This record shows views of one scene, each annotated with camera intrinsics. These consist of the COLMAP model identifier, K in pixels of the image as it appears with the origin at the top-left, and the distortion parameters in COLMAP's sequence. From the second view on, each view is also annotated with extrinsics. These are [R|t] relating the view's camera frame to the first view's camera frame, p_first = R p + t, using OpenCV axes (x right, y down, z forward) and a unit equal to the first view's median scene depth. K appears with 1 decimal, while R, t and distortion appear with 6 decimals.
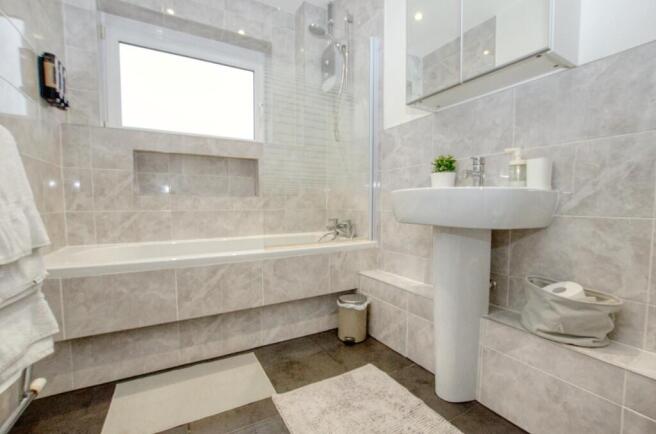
lens RADIAL K [[285.5, 0, 332.3], [0, 285.5, 222.9], [0, 0, 1]] dist [-0.042625, 0.009059]
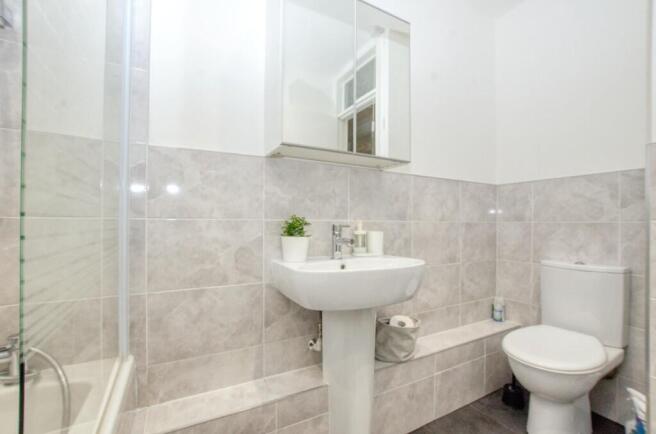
lens RADIAL K [[285.5, 0, 332.3], [0, 285.5, 222.9], [0, 0, 1]] dist [-0.042625, 0.009059]
pose [[0.022645, 0.002776, 0.999740, -0.429070], [0.060970, 0.998131, -0.004152, -0.191366], [-0.997883, 0.061049, 0.022433, 0.809375]]
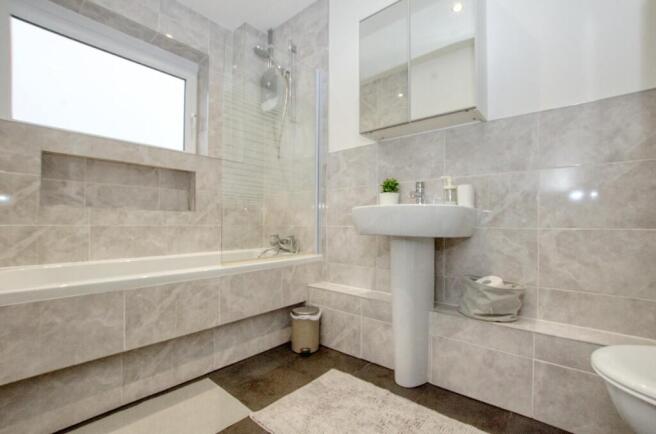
lens RADIAL K [[285.5, 0, 332.3], [0, 285.5, 222.9], [0, 0, 1]] dist [-0.042625, 0.009059]
pose [[0.943230, 0.006328, 0.332079, -0.212842], [0.016283, 0.997735, -0.065265, 0.019713], [-0.331740, 0.066967, 0.940991, -0.033519]]
